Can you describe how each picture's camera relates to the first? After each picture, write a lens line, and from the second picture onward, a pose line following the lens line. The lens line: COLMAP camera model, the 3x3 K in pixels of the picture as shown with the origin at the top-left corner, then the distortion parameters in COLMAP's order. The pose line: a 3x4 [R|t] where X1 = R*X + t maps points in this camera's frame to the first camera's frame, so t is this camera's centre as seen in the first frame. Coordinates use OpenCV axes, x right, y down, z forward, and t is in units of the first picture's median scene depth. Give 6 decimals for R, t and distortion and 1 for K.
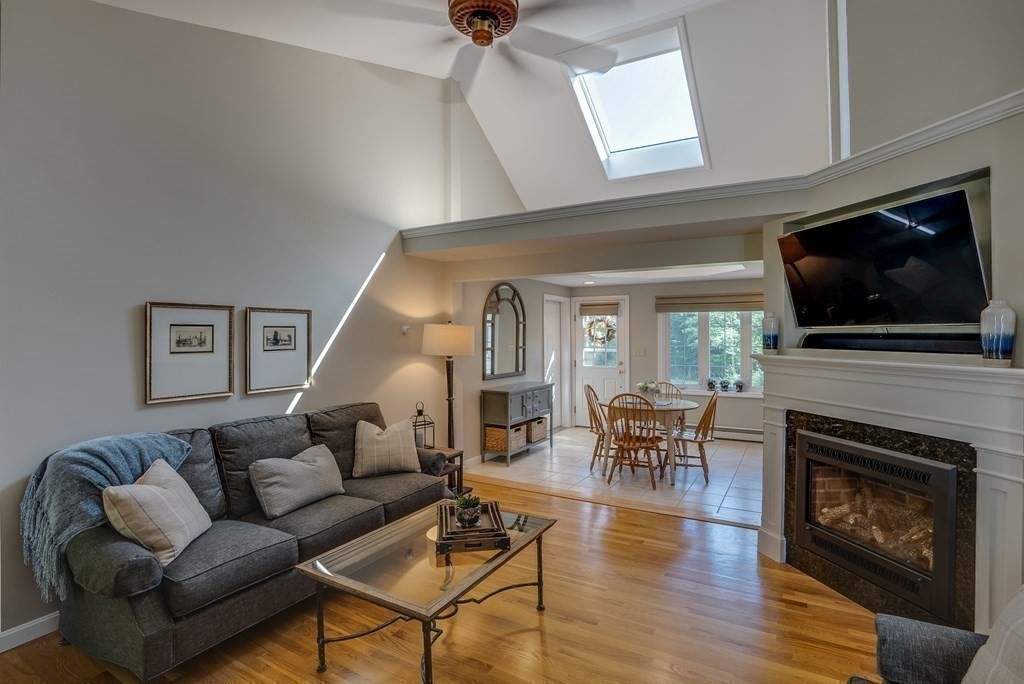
lens RADIAL K [[469.1, 0, 502.8], [0, 469.1, 331.3], [0, 0, 1]] dist [-0.062089, 0.023059]
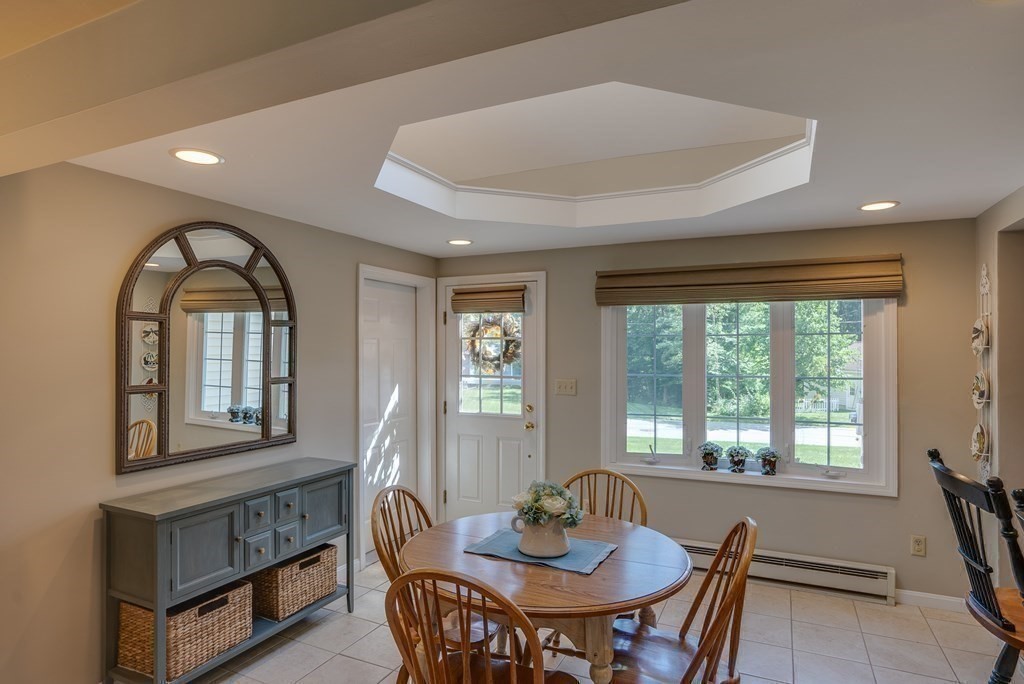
lens RADIAL K [[519.2, 0, 511.0], [0, 519.2, 334.9], [0, 0, 1]] dist [-0.061091, 0.031739]
pose [[0.995731, 0.005544, 0.092132, 0.206258], [-0.003619, 0.999772, -0.021053, 0.001846], [-0.092228, 0.020630, 0.995524, 0.513080]]
